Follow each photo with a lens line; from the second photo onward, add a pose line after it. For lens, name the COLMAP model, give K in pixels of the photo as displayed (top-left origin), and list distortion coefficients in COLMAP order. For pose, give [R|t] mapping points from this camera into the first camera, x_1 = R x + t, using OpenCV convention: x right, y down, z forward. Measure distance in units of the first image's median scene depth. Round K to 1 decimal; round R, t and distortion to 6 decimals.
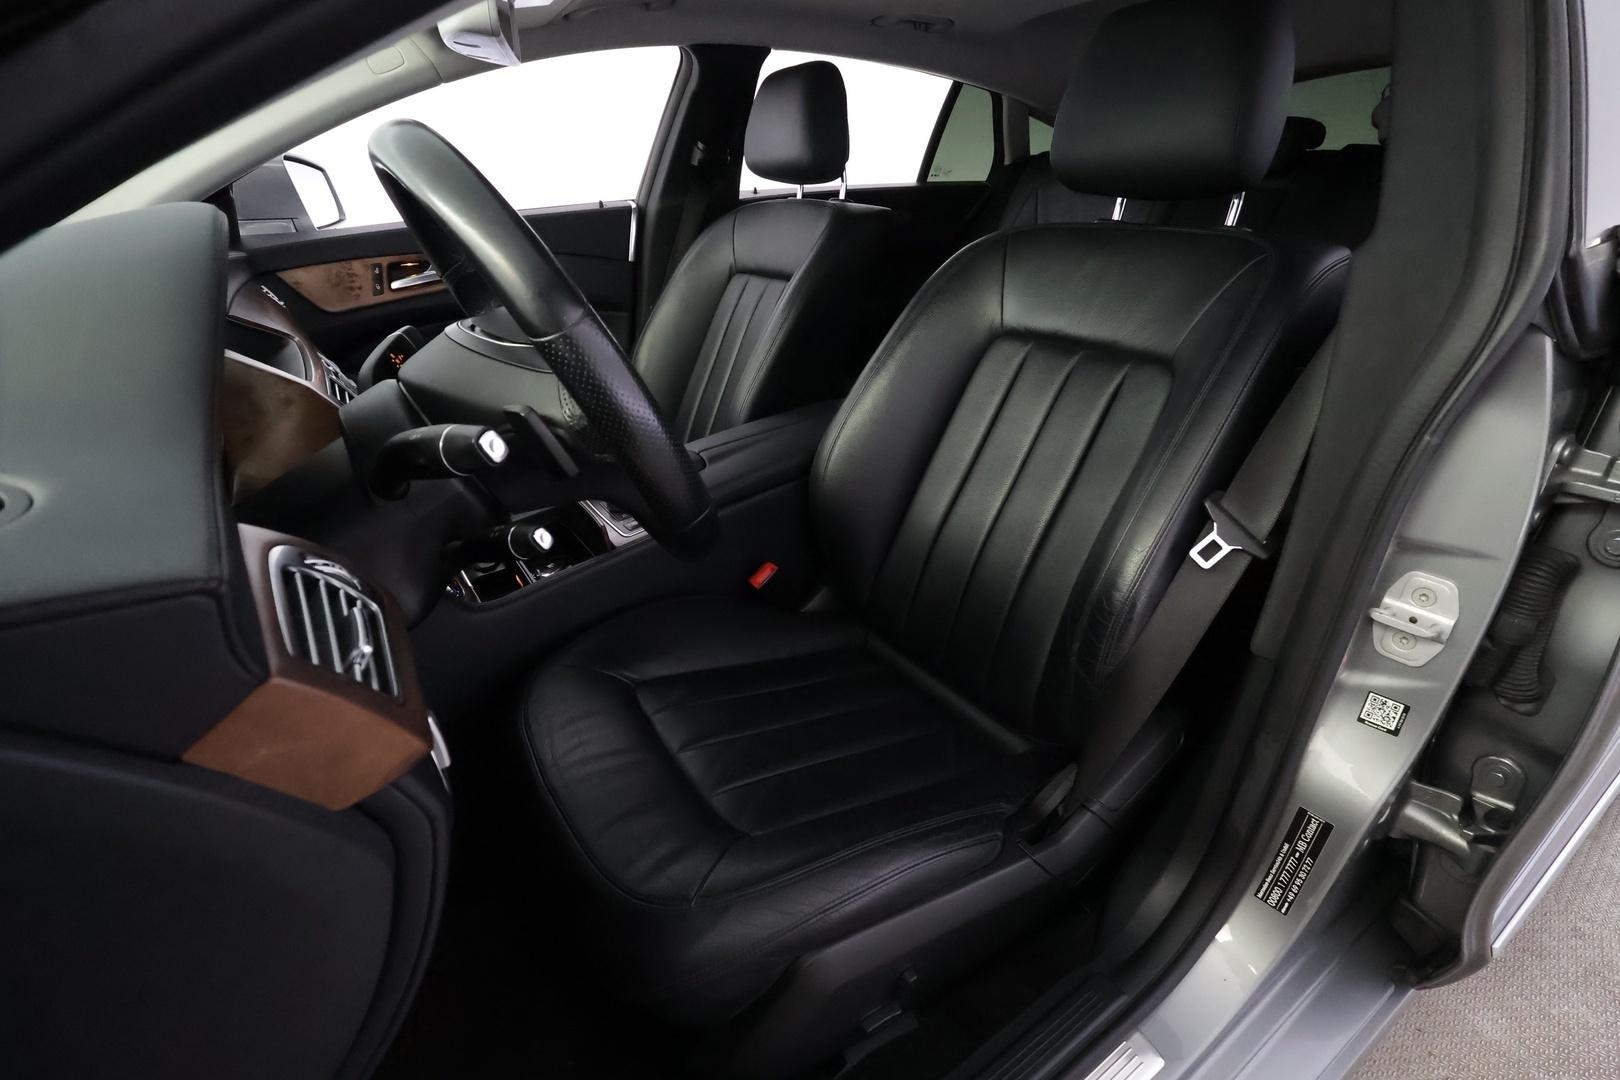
lens RADIAL K [[755.0, 0, 810.0], [0, 755.0, 540.0], [0, 0, 1]] dist [-0.003957, -0.000116]
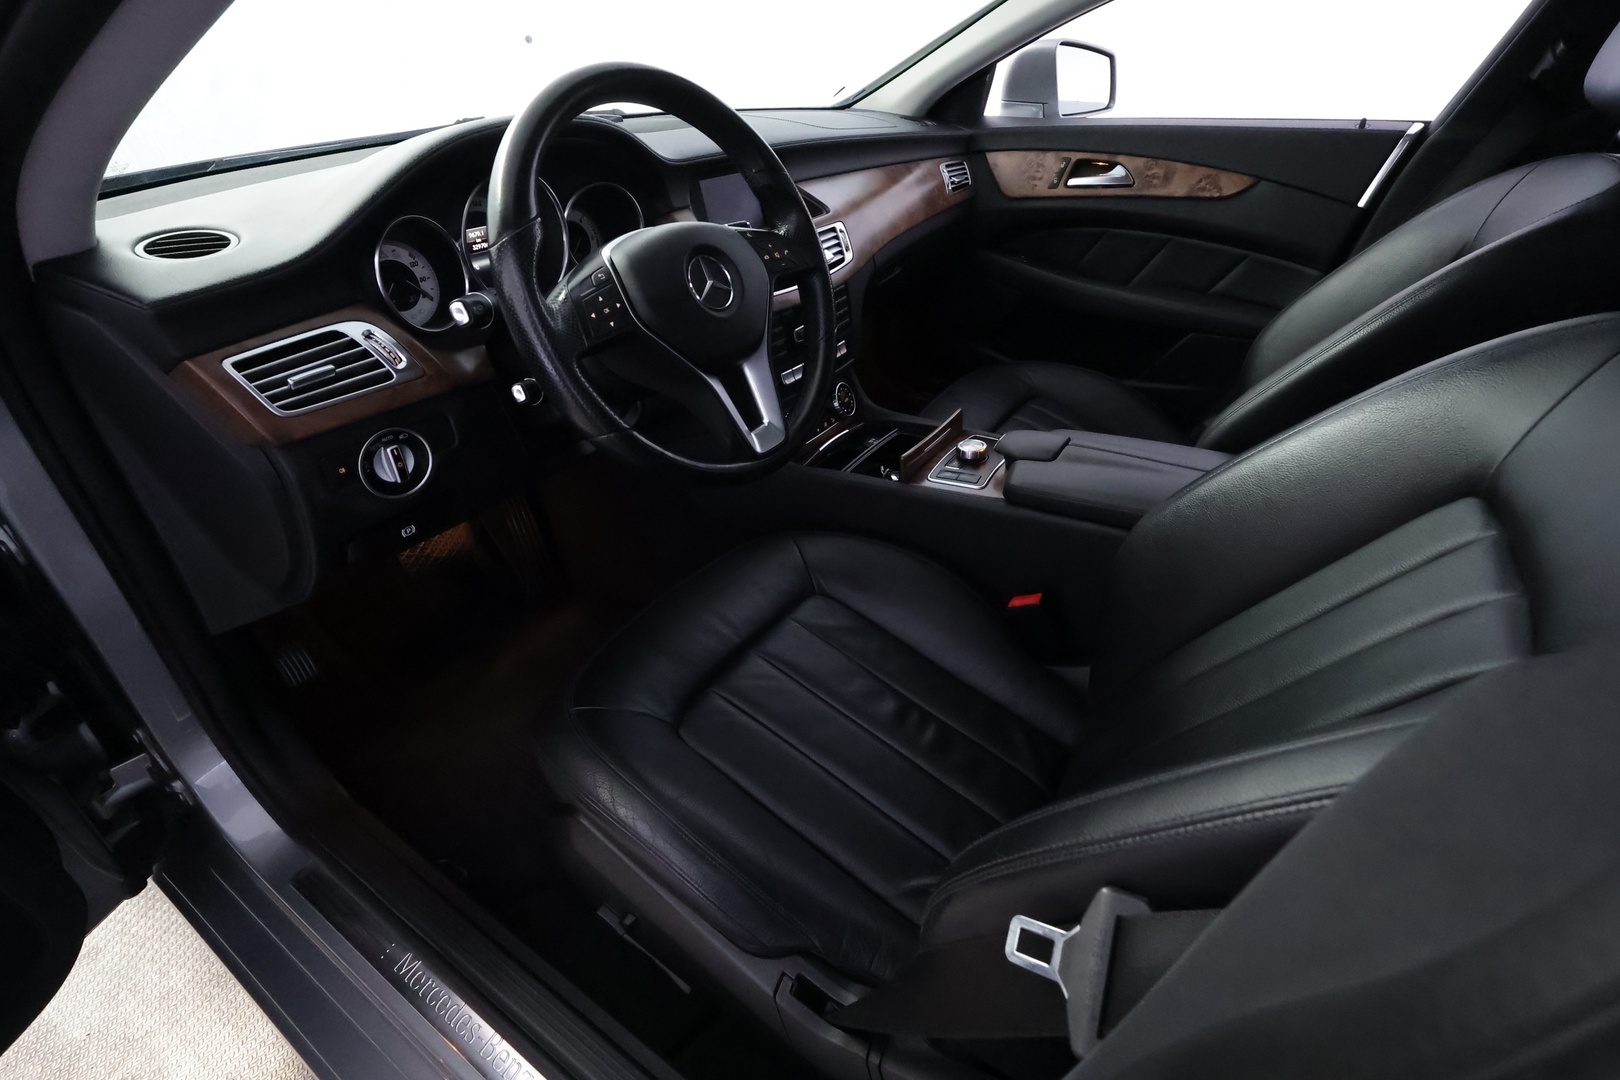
lens RADIAL K [[753.9, 0, 810.0], [0, 753.9, 540.0], [0, 0, 1]] dist [0.000990, -0.000270]
pose [[0.375601, 0.540110, -0.753130, 0.697275], [-0.424322, 0.822673, 0.378365, -0.354616], [0.823938, 0.177456, 0.538177, 0.496713]]
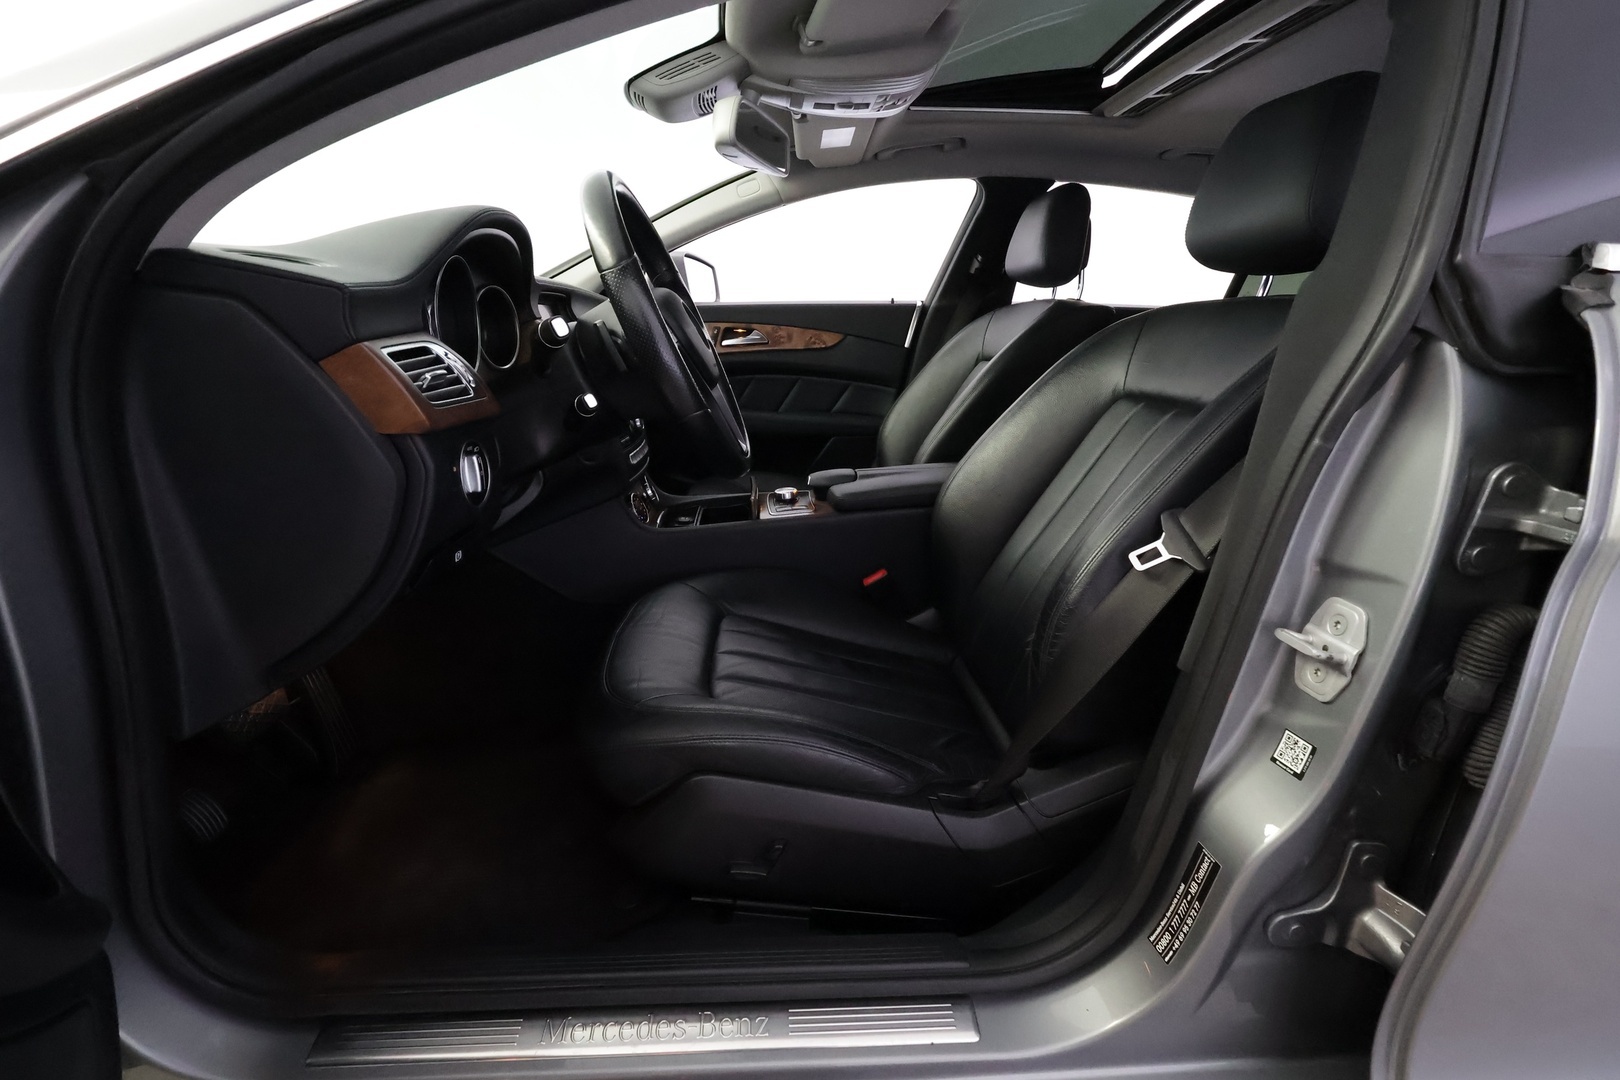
lens RADIAL K [[753.9, 0, 810.0], [0, 753.9, 540.0], [0, 0, 1]] dist [0.000990, -0.000270]
pose [[0.862472, 0.192998, -0.467861, 0.584894], [-0.273937, 0.955332, -0.110901, 0.225732], [0.425559, 0.223814, 0.876817, -0.103908]]
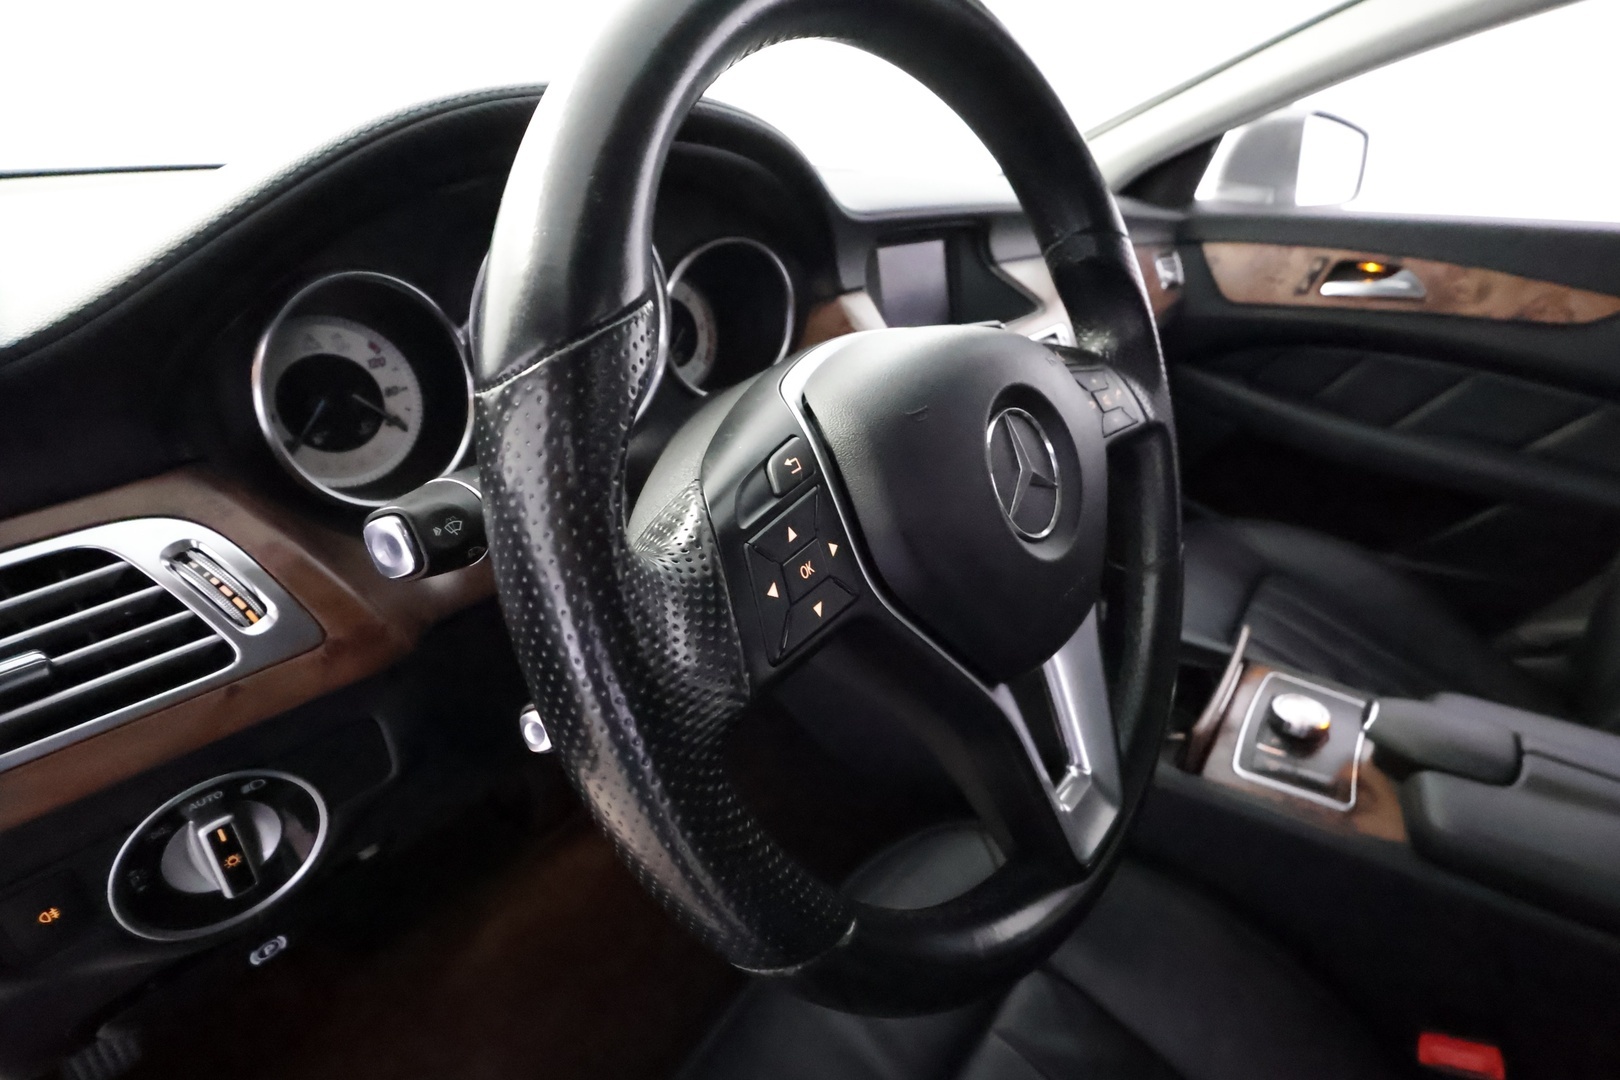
lens RADIAL K [[740.5, 0, 808.2], [0, 740.5, 546.8], [0, 0, 1]] dist [-0.001400, -0.000341]
pose [[0.299251, 0.505249, -0.809427, 0.044253], [-0.479068, 0.813188, 0.330482, -0.249074], [0.825193, 0.288873, 0.485396, 0.579060]]
